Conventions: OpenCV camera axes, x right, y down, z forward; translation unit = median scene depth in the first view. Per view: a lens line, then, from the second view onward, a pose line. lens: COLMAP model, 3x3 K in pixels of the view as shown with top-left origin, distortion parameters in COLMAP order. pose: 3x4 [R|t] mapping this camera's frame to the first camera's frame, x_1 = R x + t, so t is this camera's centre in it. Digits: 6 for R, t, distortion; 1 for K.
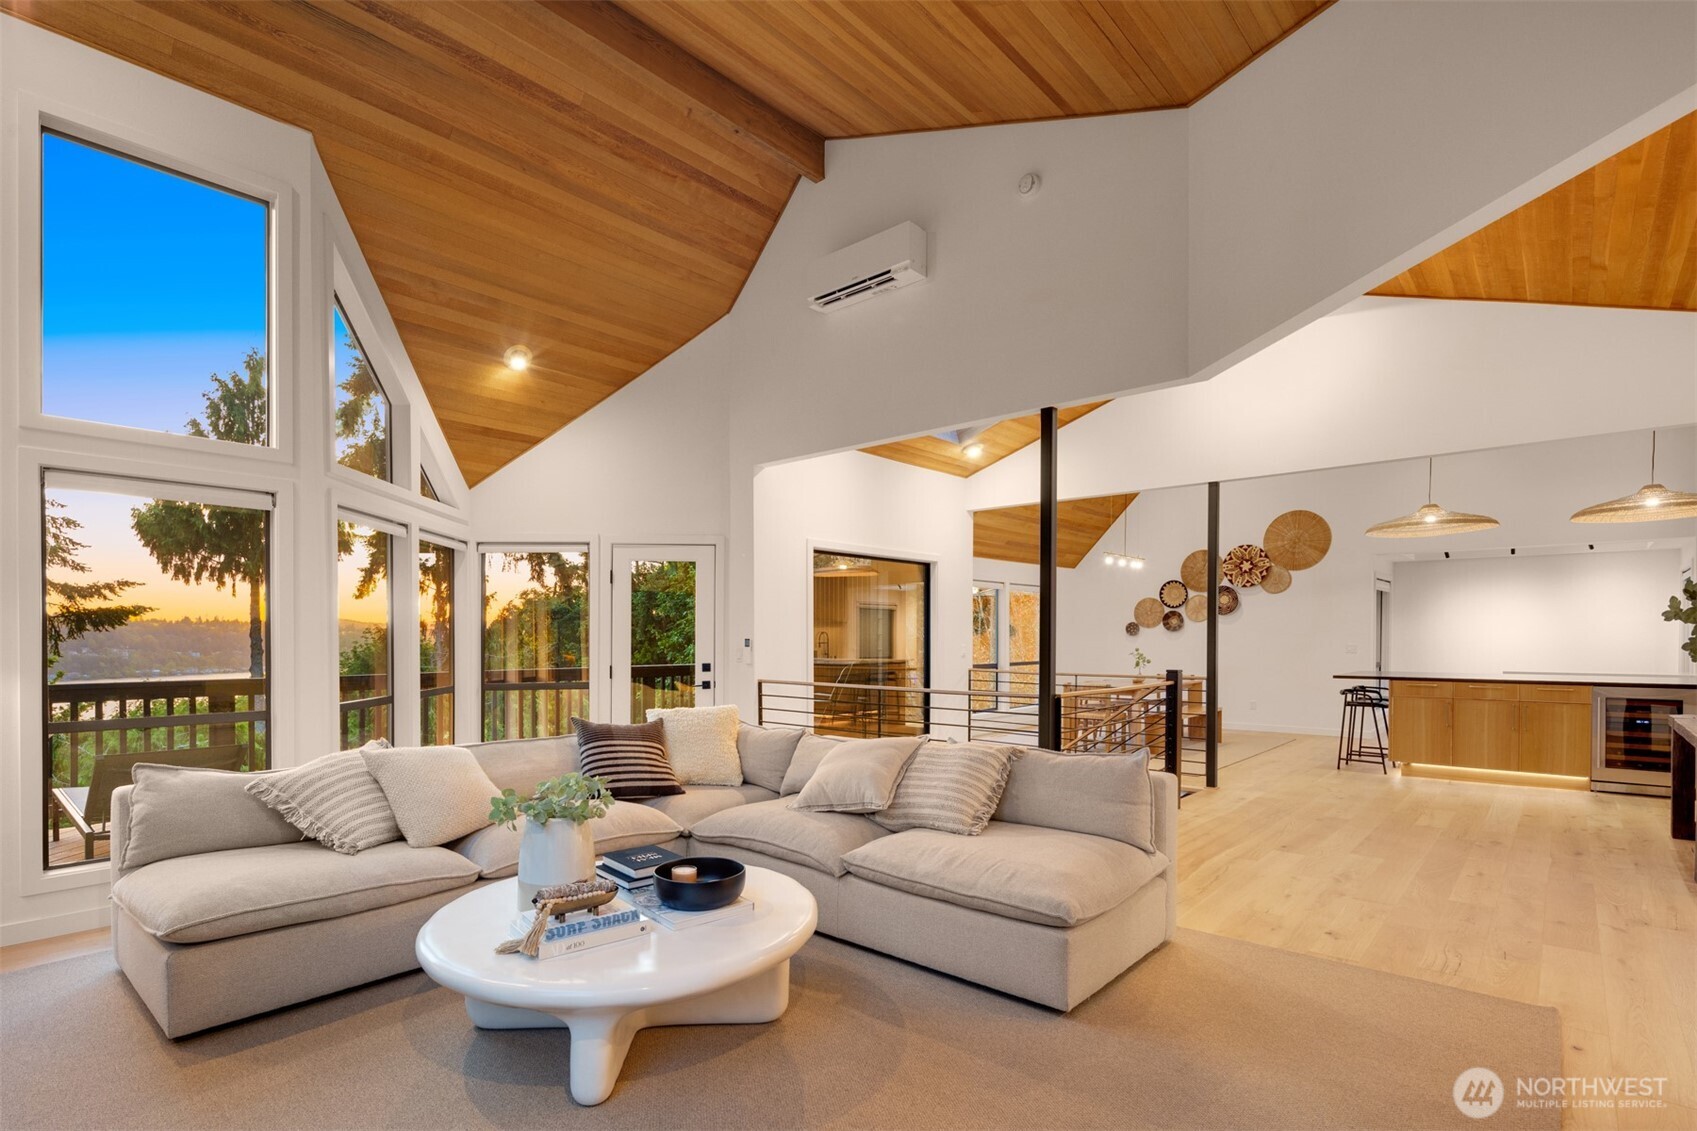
lens RADIAL K [[816.8, 0, 855.0], [0, 816.8, 634.5], [0, 0, 1]] dist [0.001035, -0.001356]
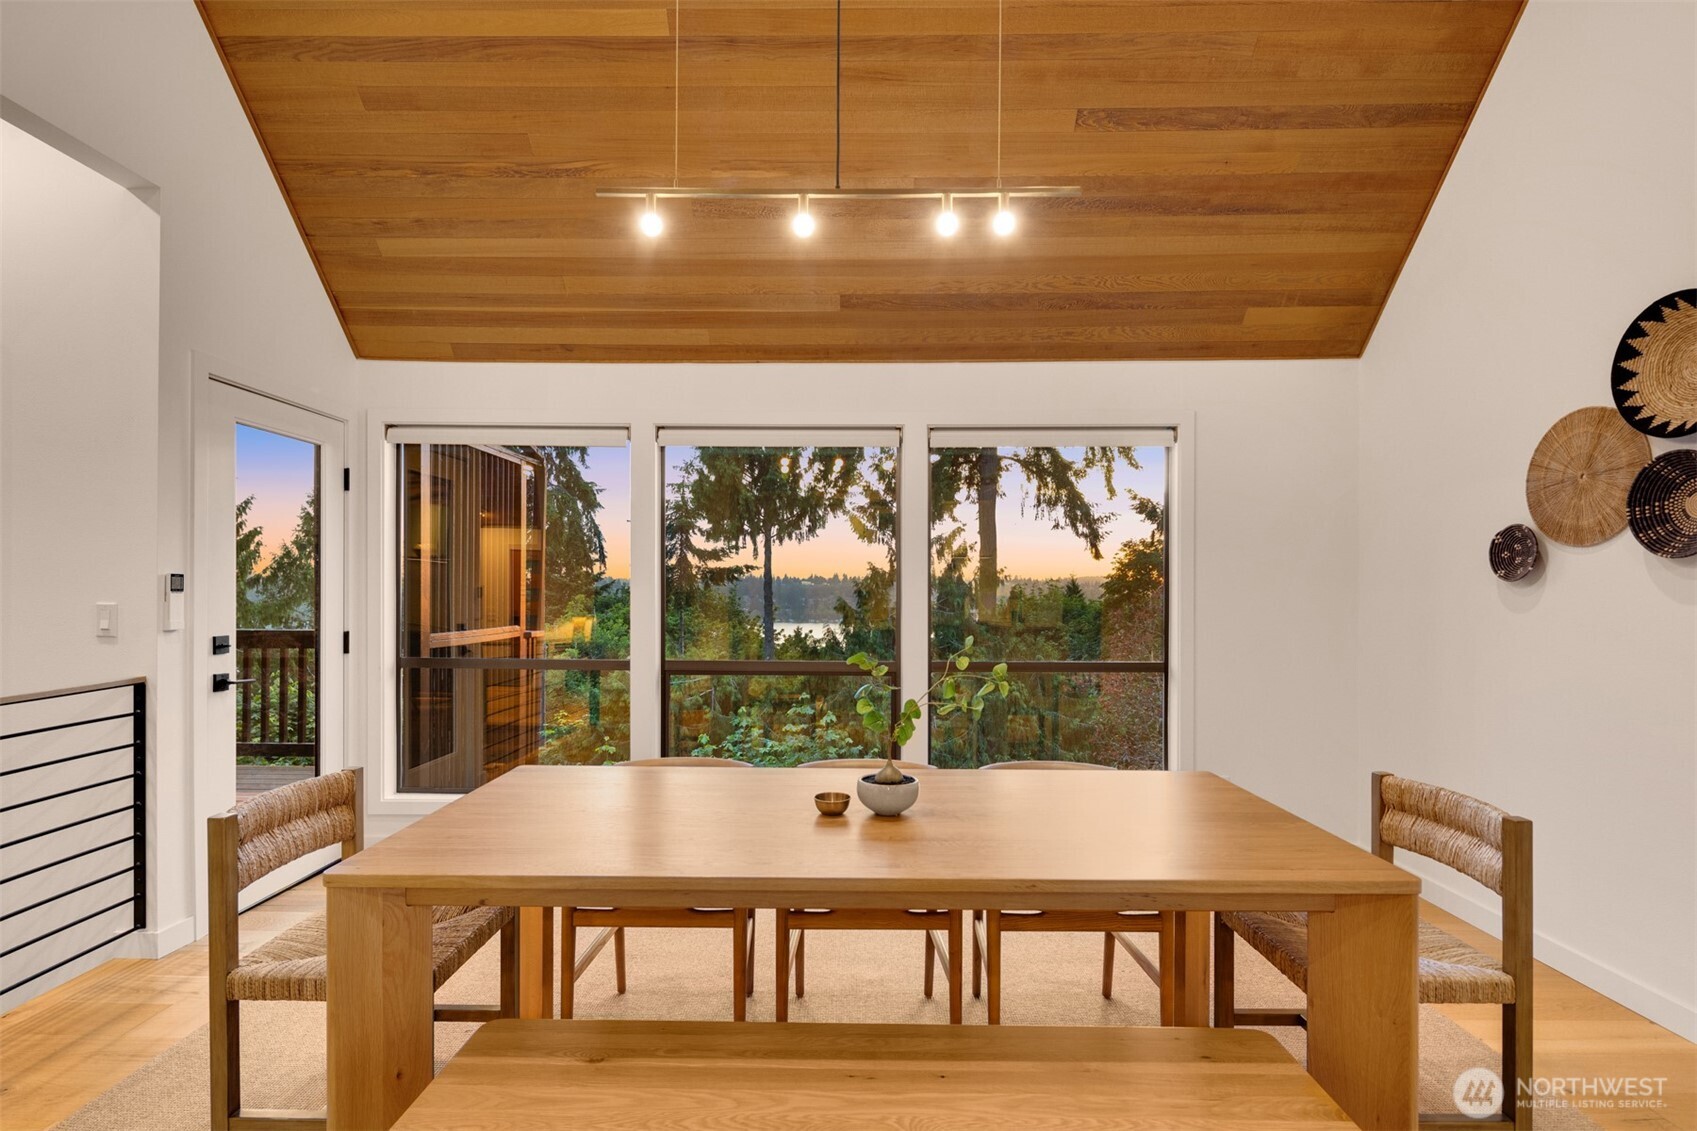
lens RADIAL K [[816.8, 0, 843.8], [0, 816.8, 576.0], [0, 0, 1]] dist [0.001035, -0.001356]
pose [[0.646911, -0.008893, -0.762513, 0.552249], [-0.004257, 0.999874, -0.015273, 0.005834], [0.762553, 0.013126, 0.646792, 0.980941]]
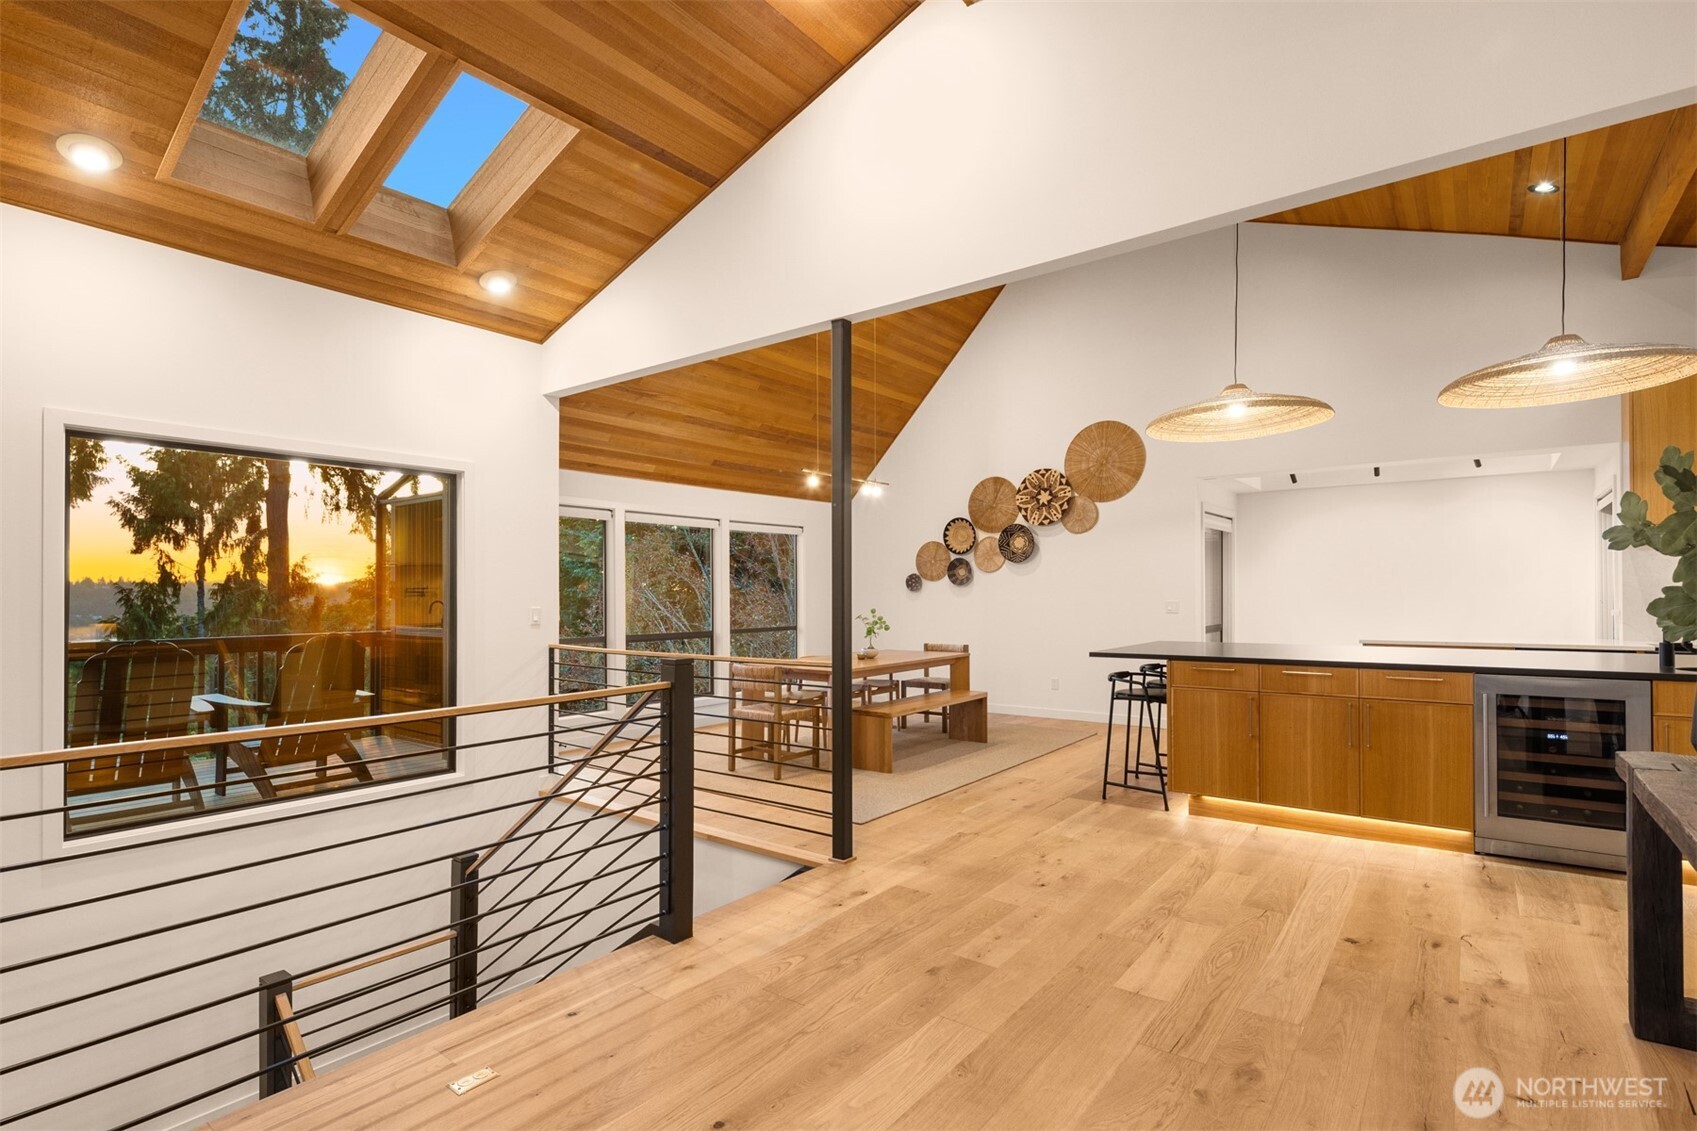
lens RADIAL K [[816.8, 0, 852.4], [0, 816.8, 580.2], [0, 0, 1]] dist [0.001035, -0.001356]
pose [[0.997614, -0.004430, 0.068889, 0.322754], [0.005448, 0.999878, -0.014607, 0.002566], [-0.068816, 0.014948, 0.997517, 0.343991]]
